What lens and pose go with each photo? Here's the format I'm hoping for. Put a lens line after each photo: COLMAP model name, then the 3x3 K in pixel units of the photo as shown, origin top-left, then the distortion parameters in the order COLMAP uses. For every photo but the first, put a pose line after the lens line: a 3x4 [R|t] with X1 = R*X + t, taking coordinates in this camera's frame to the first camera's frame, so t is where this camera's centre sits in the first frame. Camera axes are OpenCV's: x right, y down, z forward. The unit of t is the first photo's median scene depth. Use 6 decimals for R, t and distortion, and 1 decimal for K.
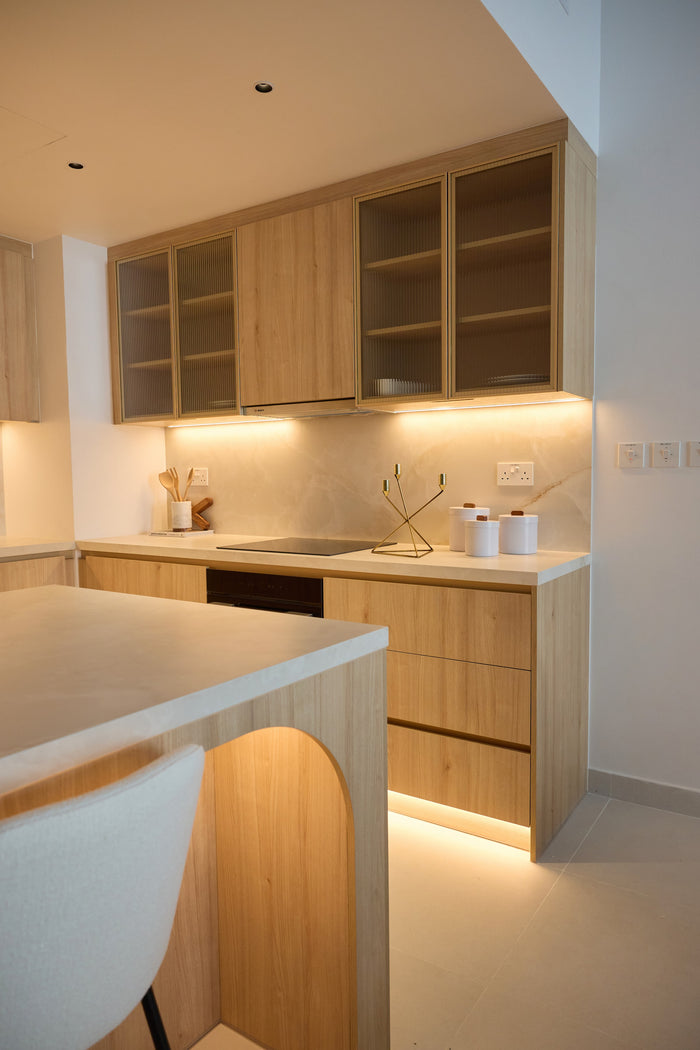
lens RADIAL K [[718.5, 0, 353.1], [0, 718.5, 527.5], [0, 0, 1]] dist [-0.007759, -0.000367]
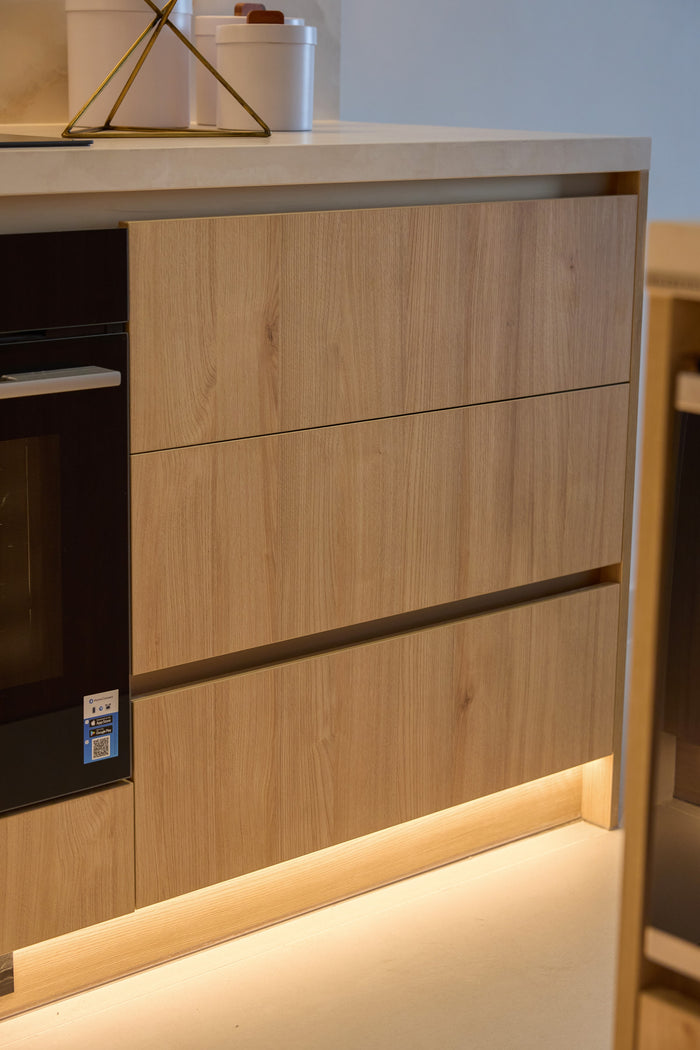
lens RADIAL K [[2089.0, 0, 348.7], [0, 2089.0, 534.6], [0, 0, 1]] dist [0.036055, 0.000000]
pose [[0.236880, -0.190543, 0.952671, -0.794557], [0.066489, 0.981459, 0.179769, 0.047015], [-0.969261, 0.020758, 0.245157, 0.707657]]
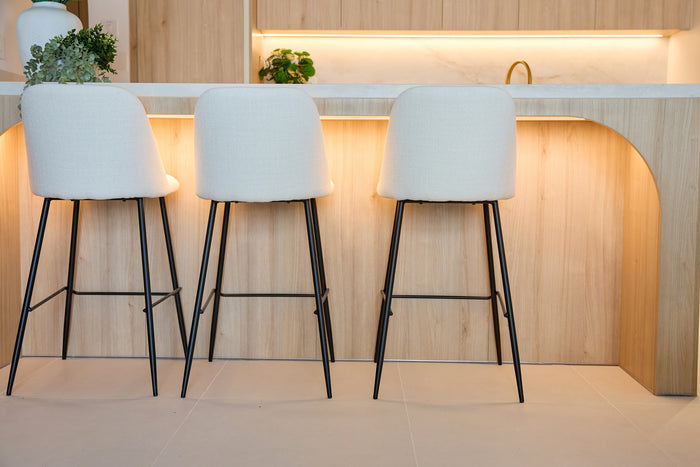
lens RADIAL K [[823.6, 0, 350.5], [0, 823.6, 233.5], [0, 0, 1]] dist [0.027366, 0.000000]
pose [[0.542438, 0.079513, -0.836324, 0.566310], [-0.072655, 0.996221, 0.047591, 0.216690], [0.836948, 0.034948, 0.546166, -0.267844]]
